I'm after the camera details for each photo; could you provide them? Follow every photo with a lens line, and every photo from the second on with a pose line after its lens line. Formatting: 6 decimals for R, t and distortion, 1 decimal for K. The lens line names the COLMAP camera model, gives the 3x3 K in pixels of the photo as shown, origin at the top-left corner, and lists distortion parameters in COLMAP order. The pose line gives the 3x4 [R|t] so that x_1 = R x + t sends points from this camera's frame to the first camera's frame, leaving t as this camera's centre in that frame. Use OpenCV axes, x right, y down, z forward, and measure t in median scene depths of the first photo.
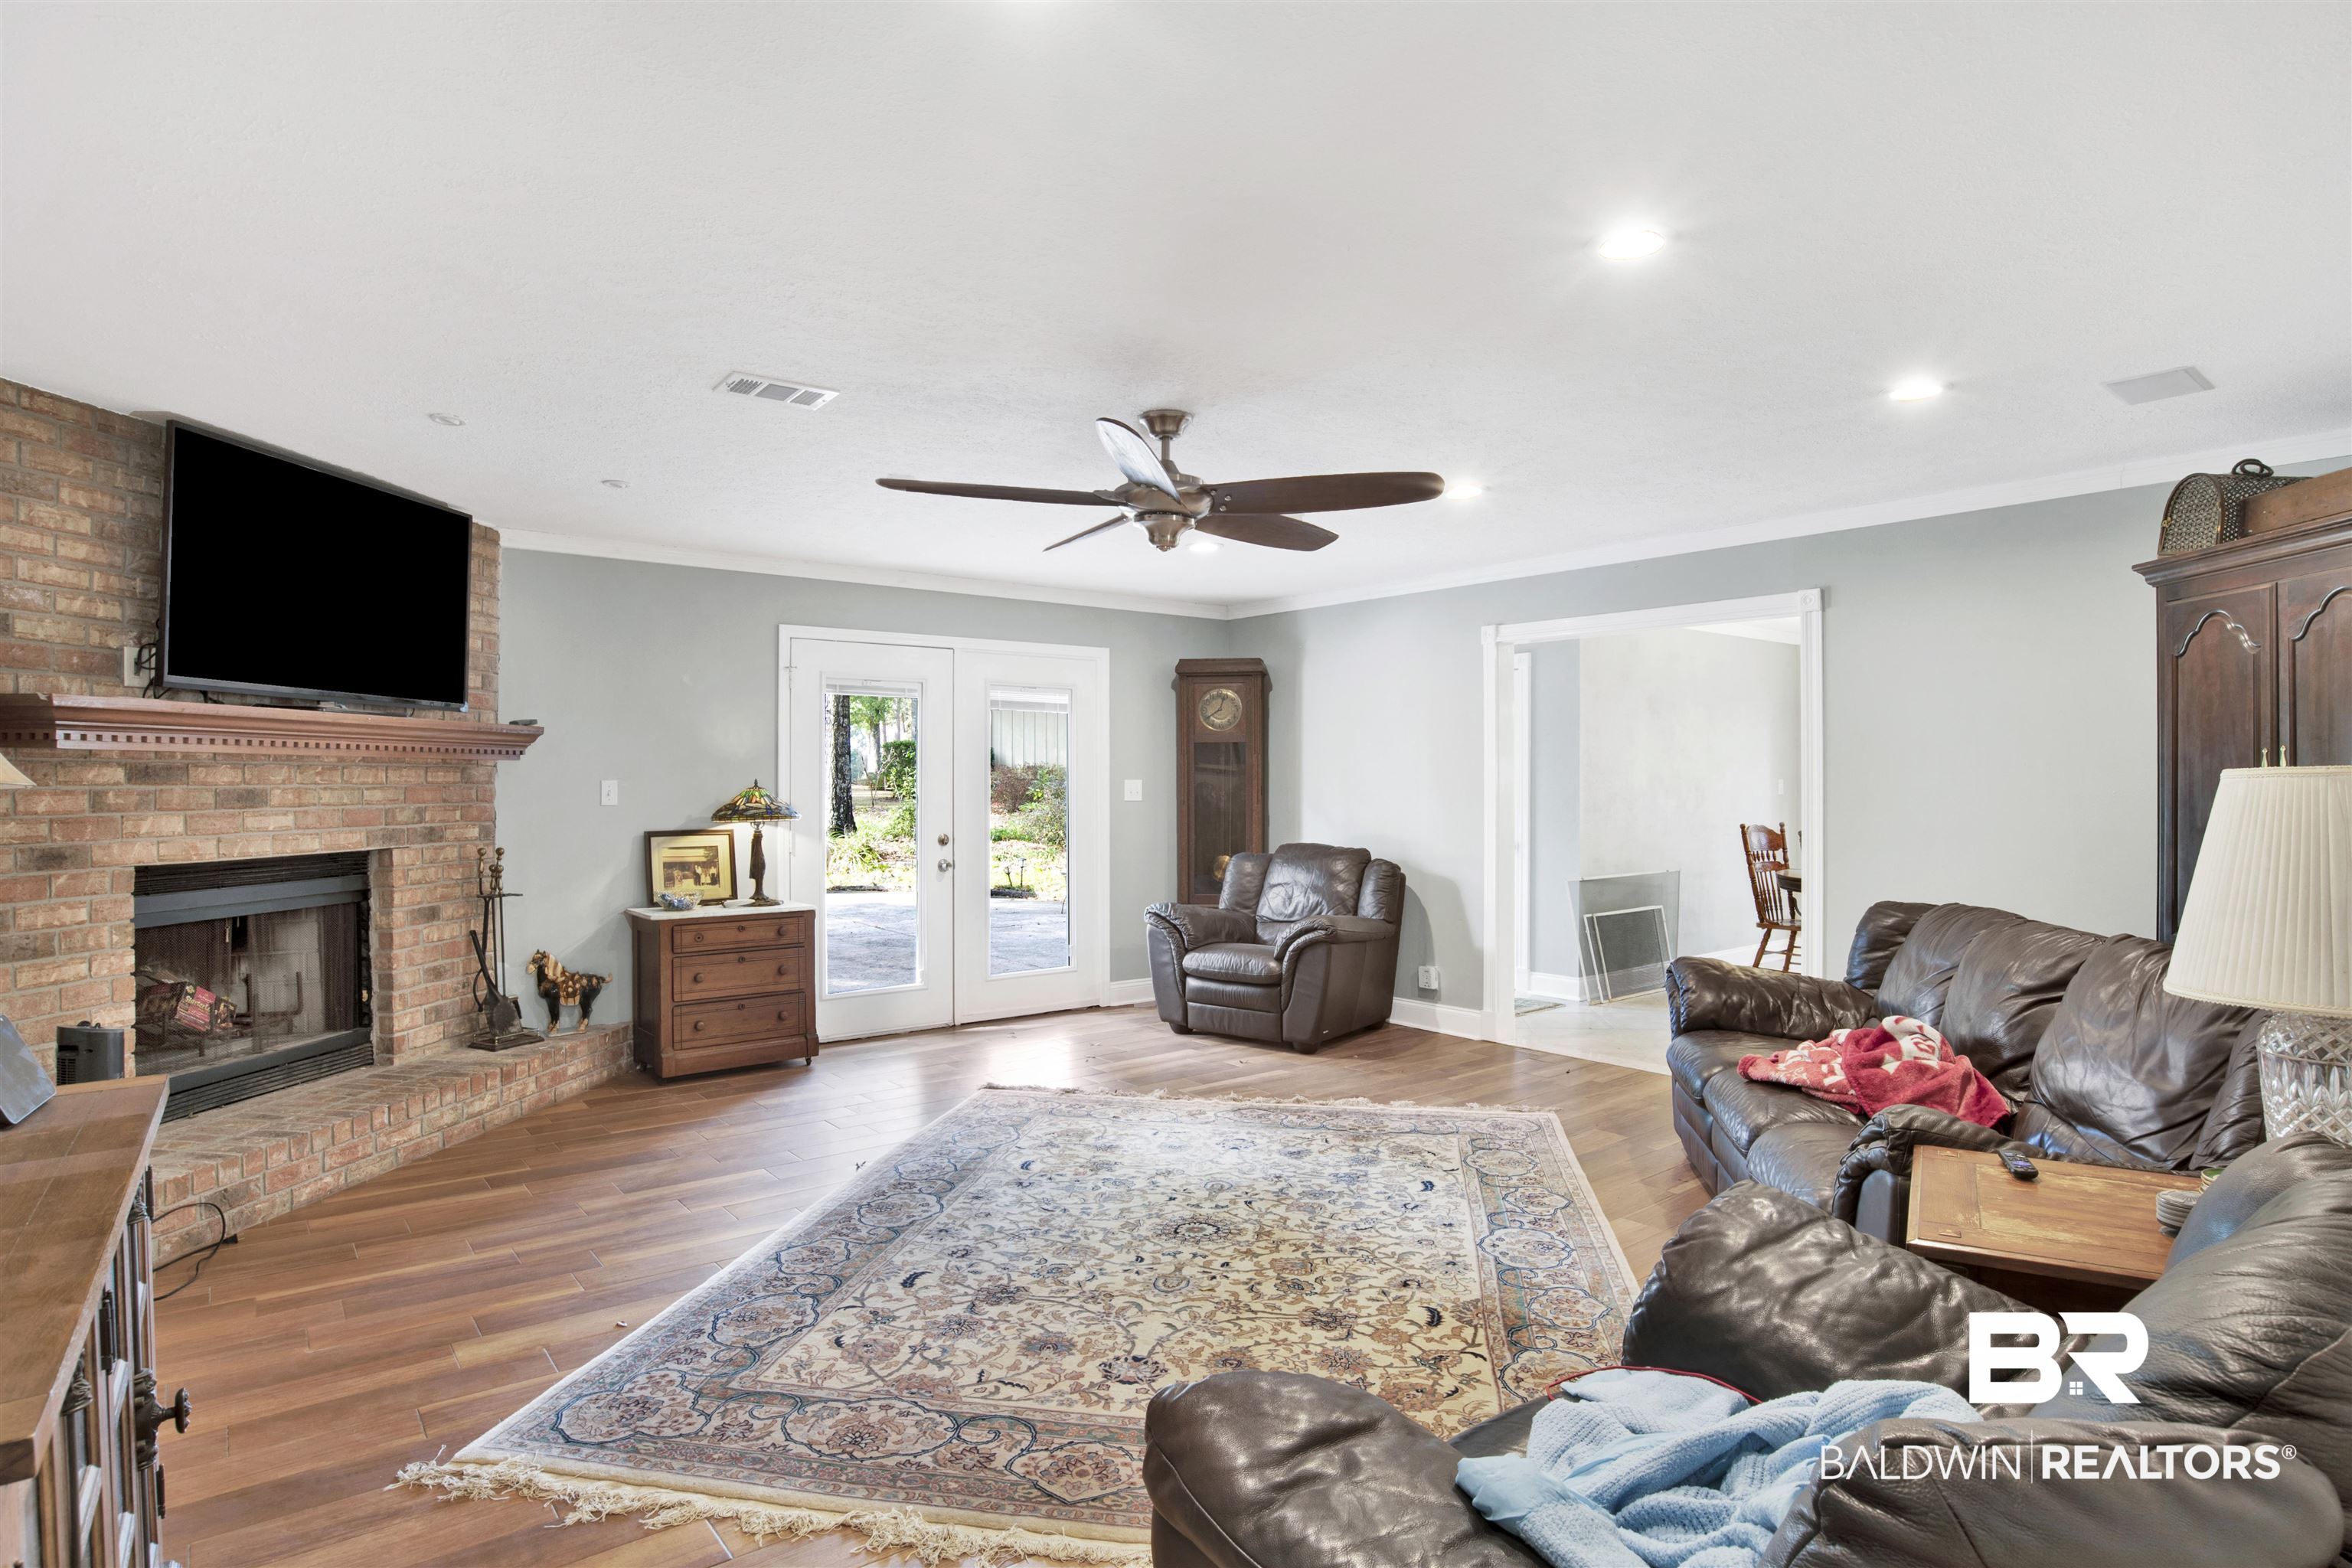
lens RADIAL K [[1256.2, 0, 1183.3], [0, 1256.2, 778.6], [0, 0, 1]] dist [-0.068302, 0.034323]
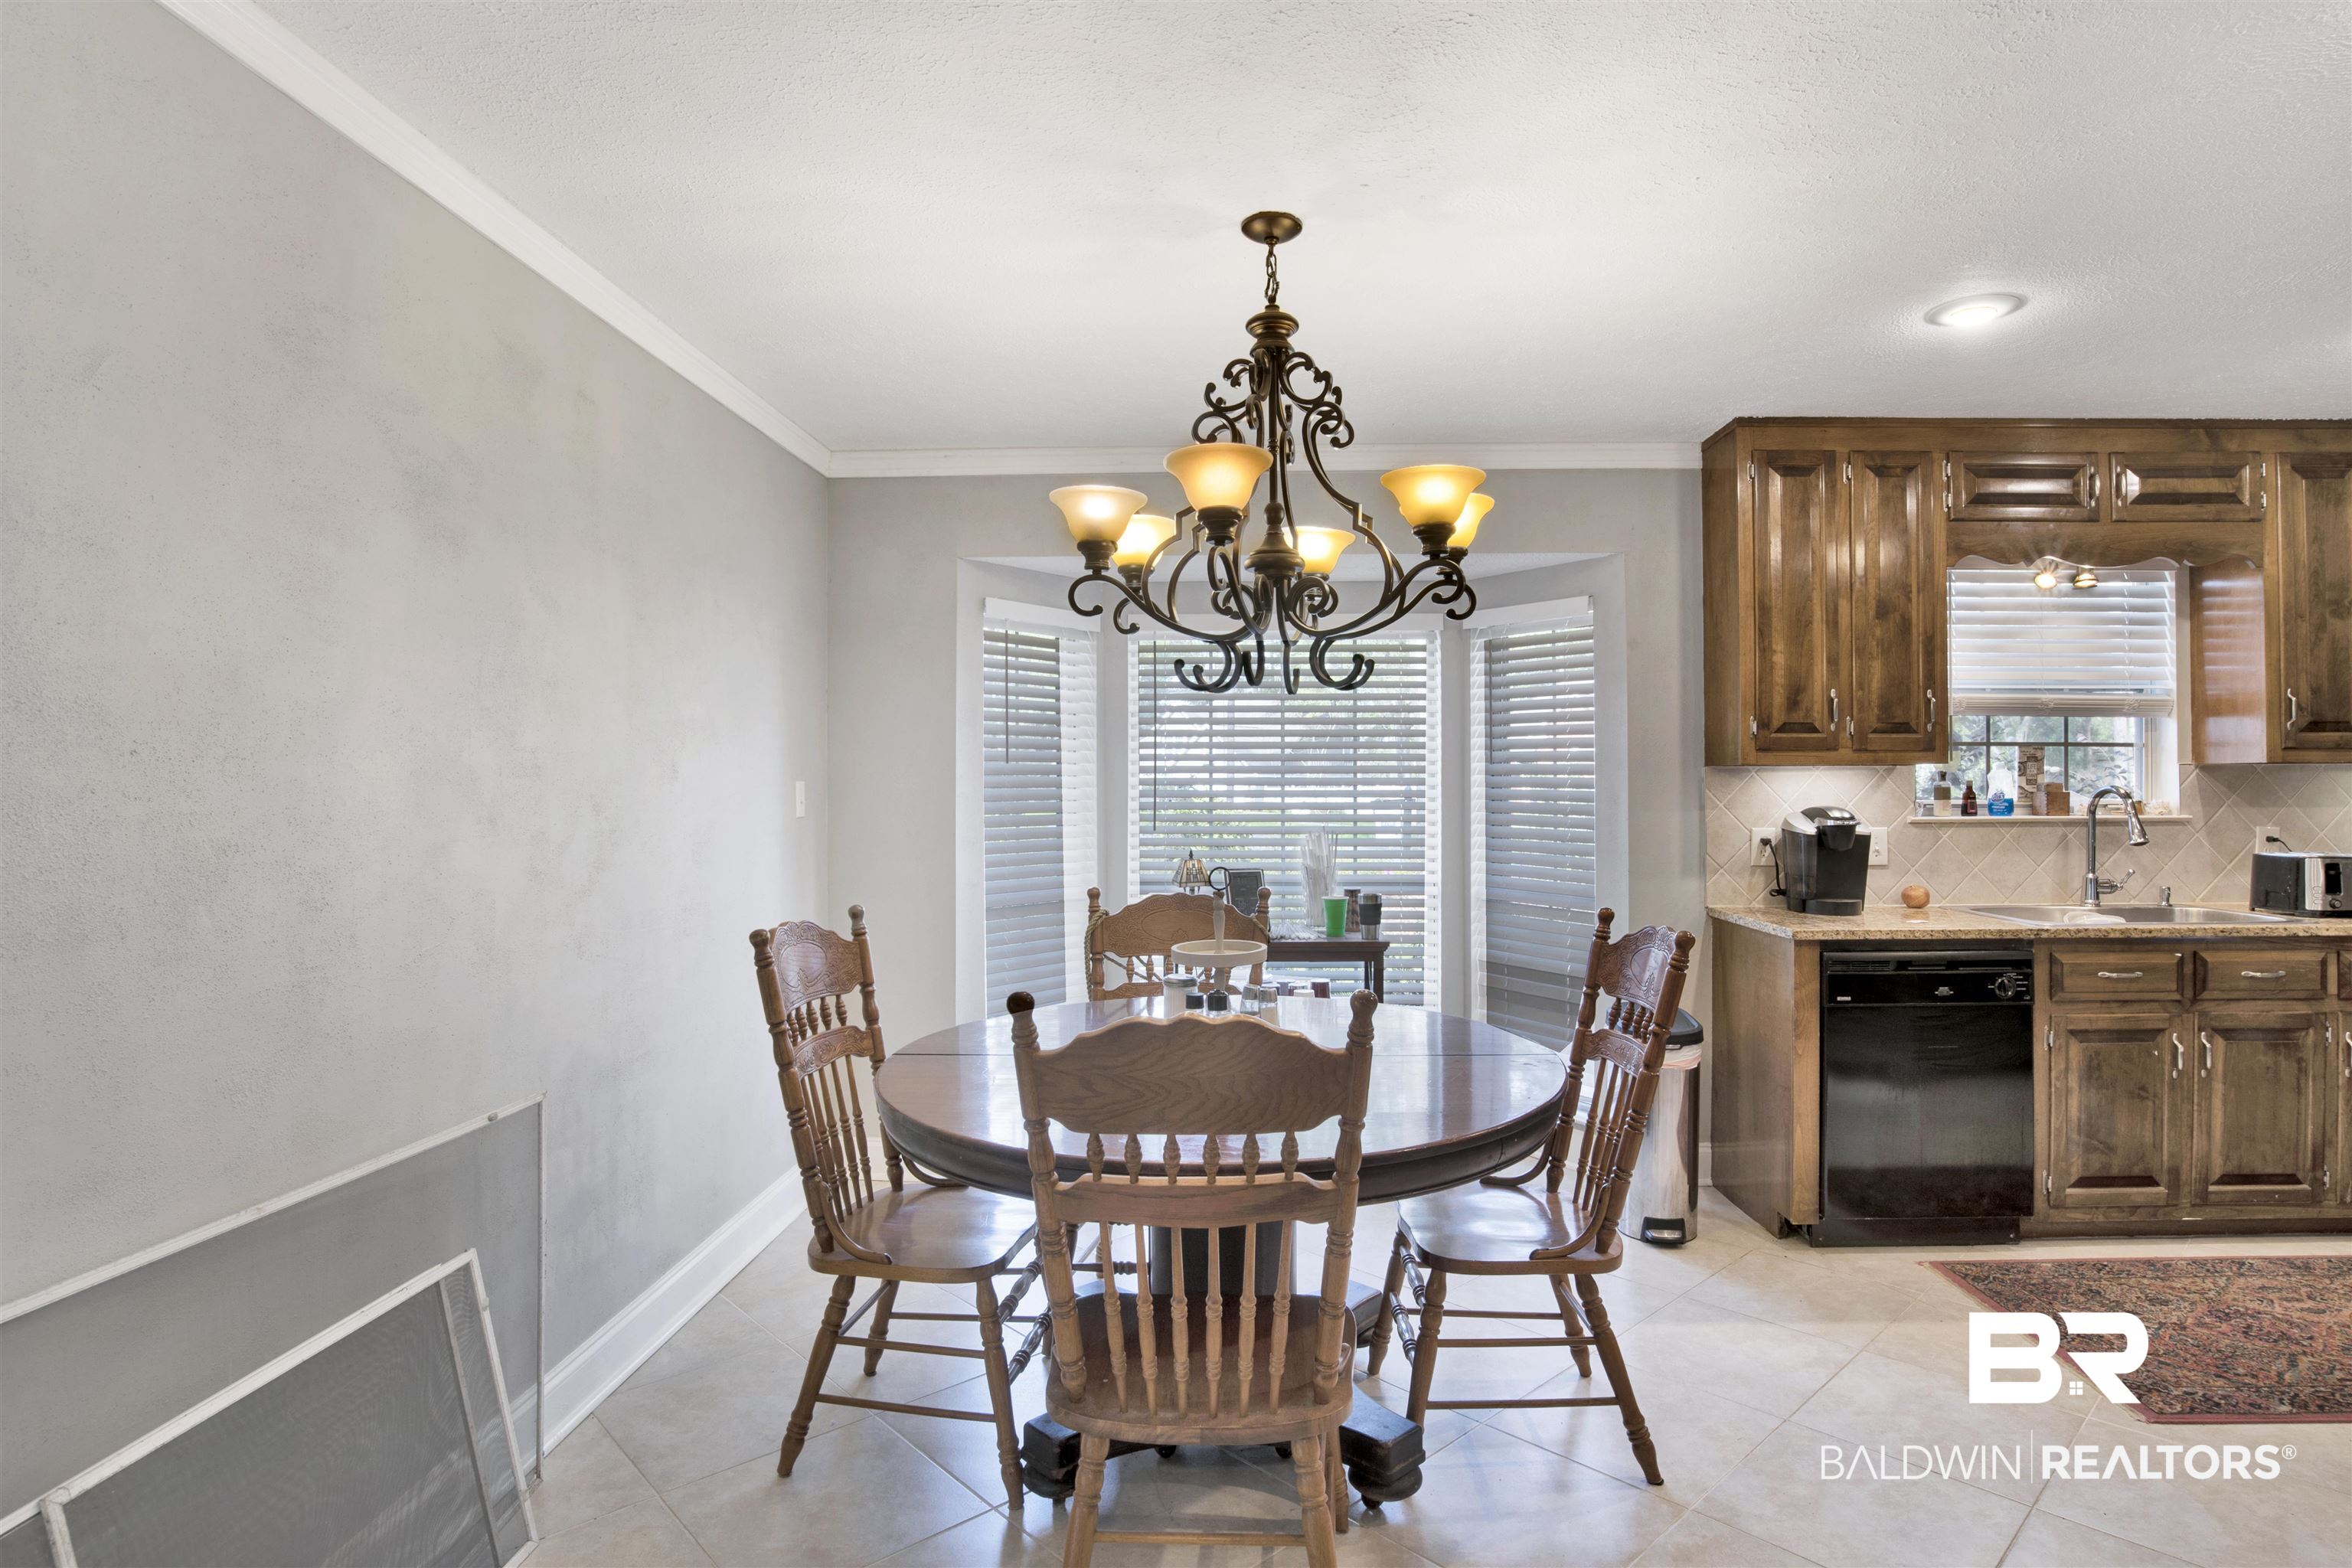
lens RADIAL K [[1238.1, 0, 1193.2], [0, 1238.1, 779.2], [0, 0, 1]] dist [-0.075996, 0.029348]
pose [[0.655835, 0.001176, 0.754904, 0.534360], [0.004743, 0.999973, -0.005678, 0.006575], [-0.754890, 0.007304, 0.655811, 1.308591]]
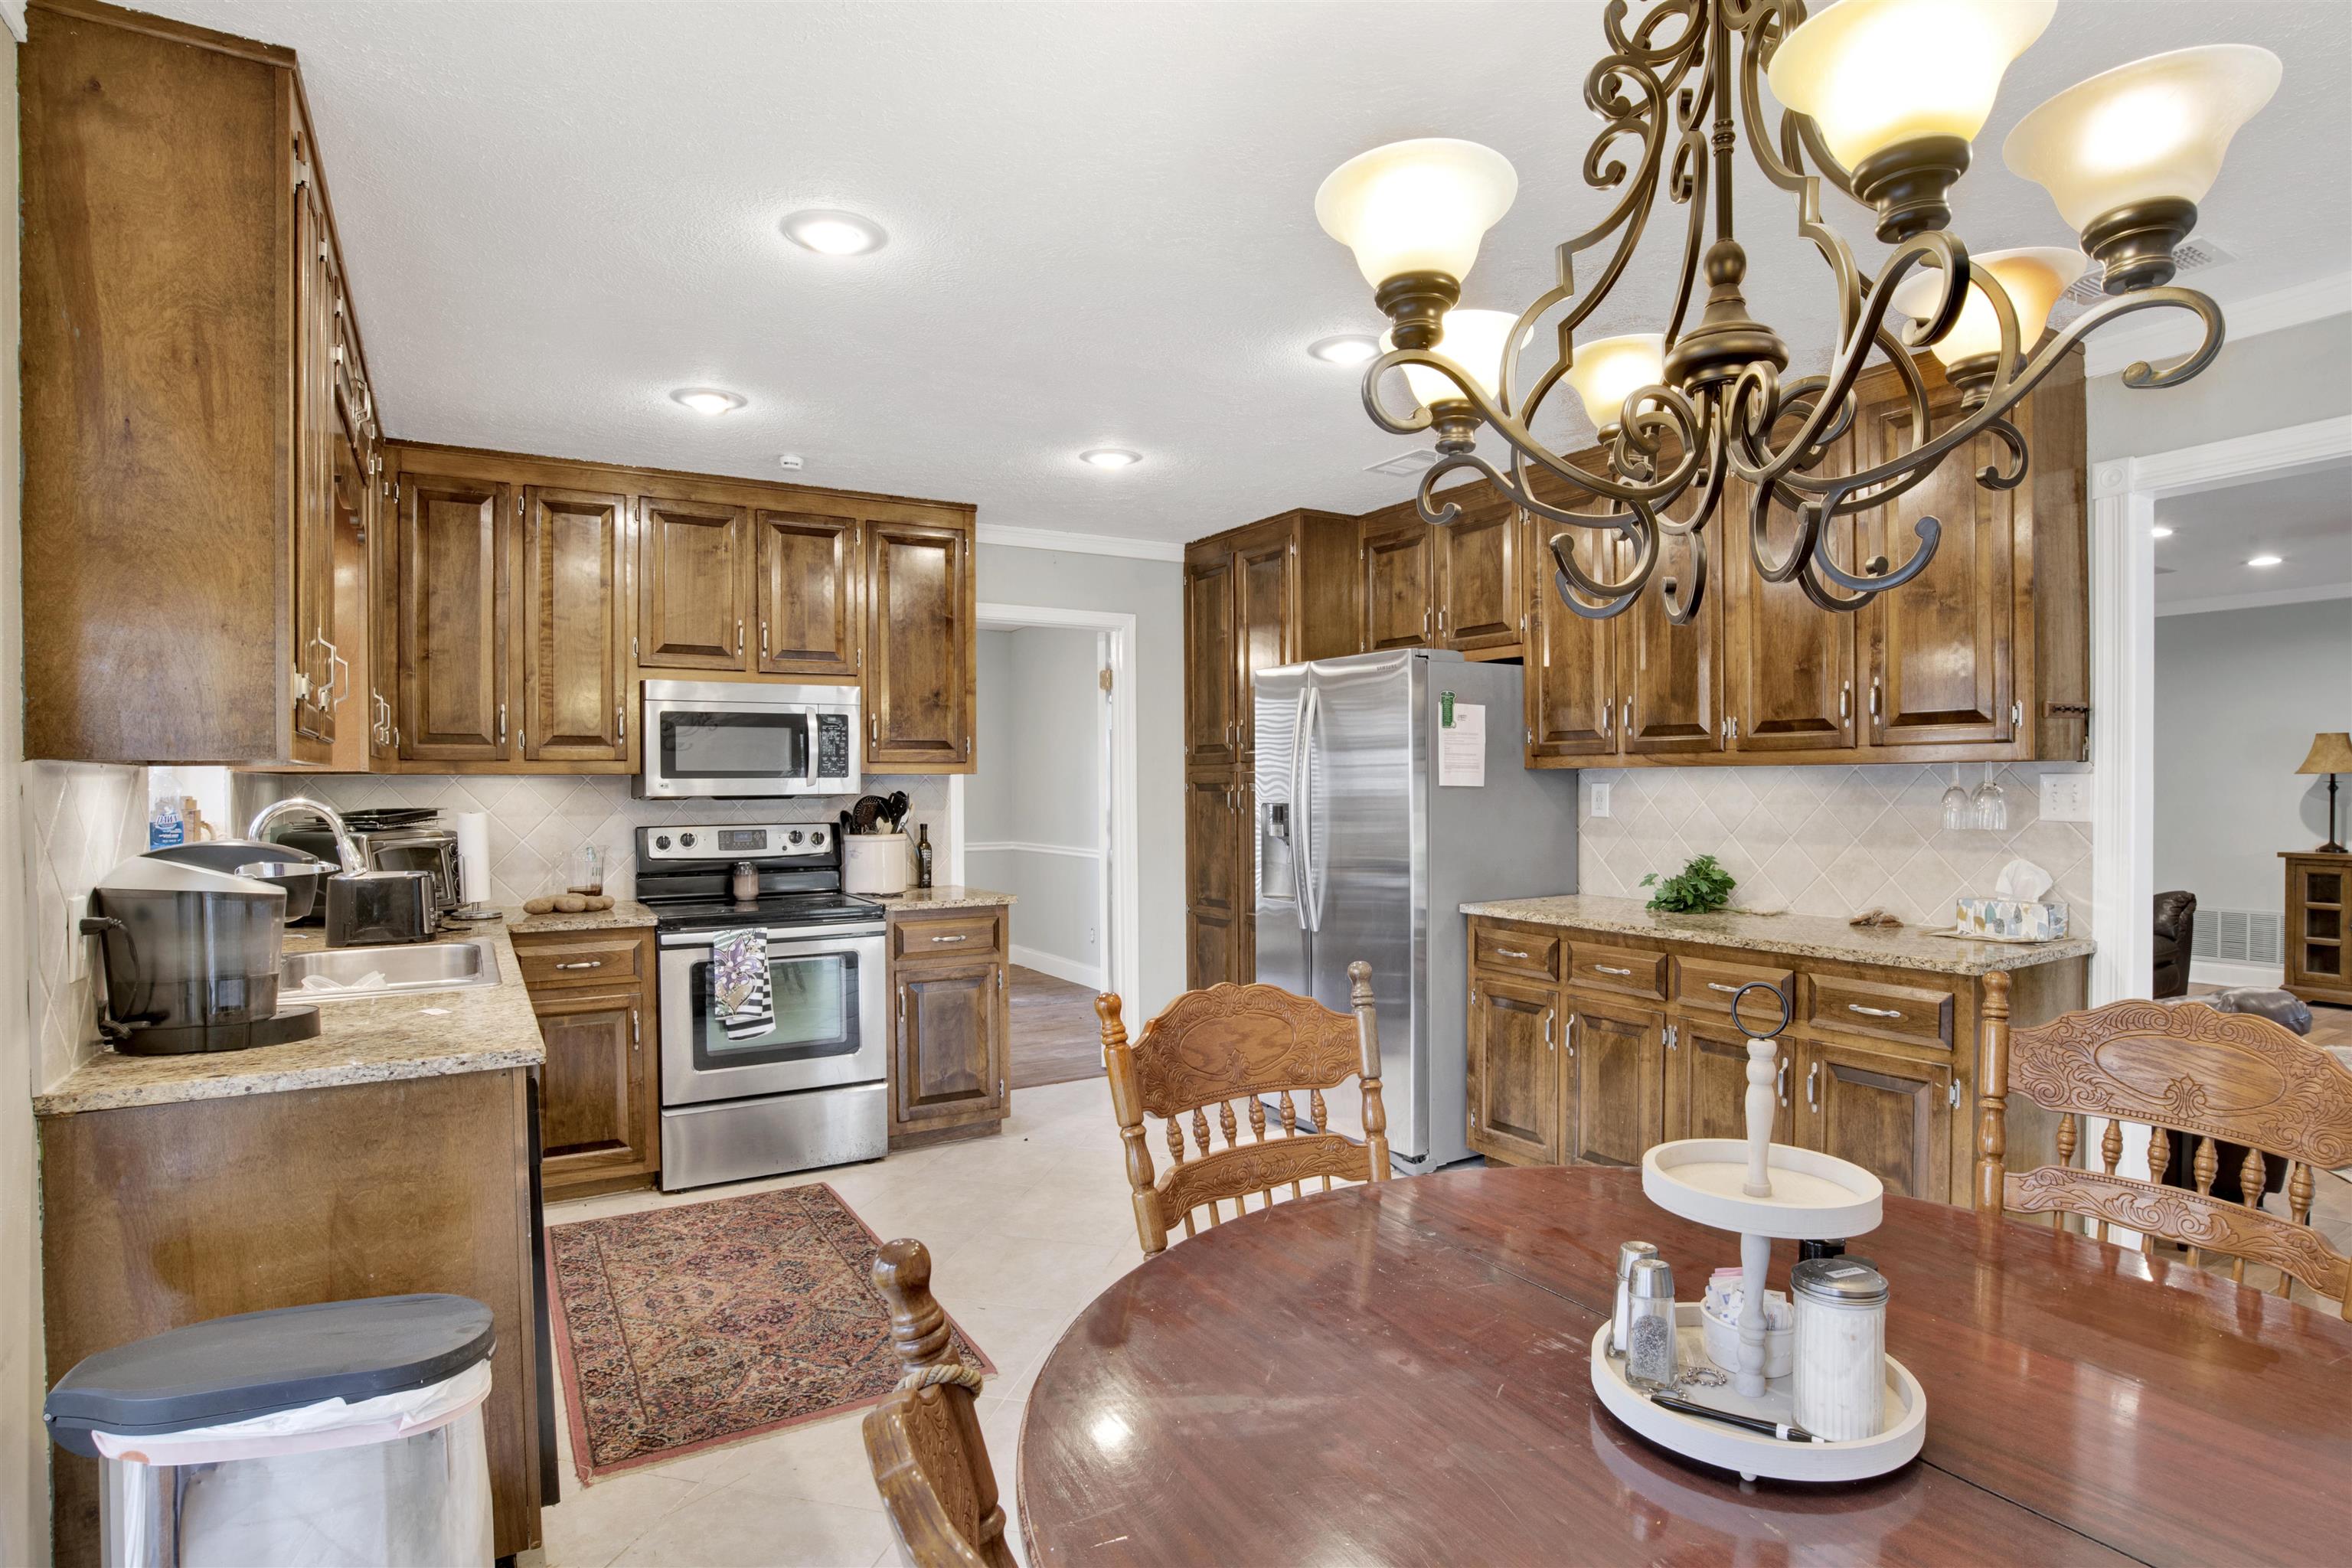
lens RADIAL K [[1240.0, 0, 1176.0], [0, 1240.0, 784.0], [0, 0, 1]] dist [-0.061604, 0.013231]
pose [[-0.992782, 0.007577, 0.119691, 1.081653], [0.007797, 0.999969, 0.001375, 0.004227], [-0.119677, 0.002298, -0.992810, 1.948796]]
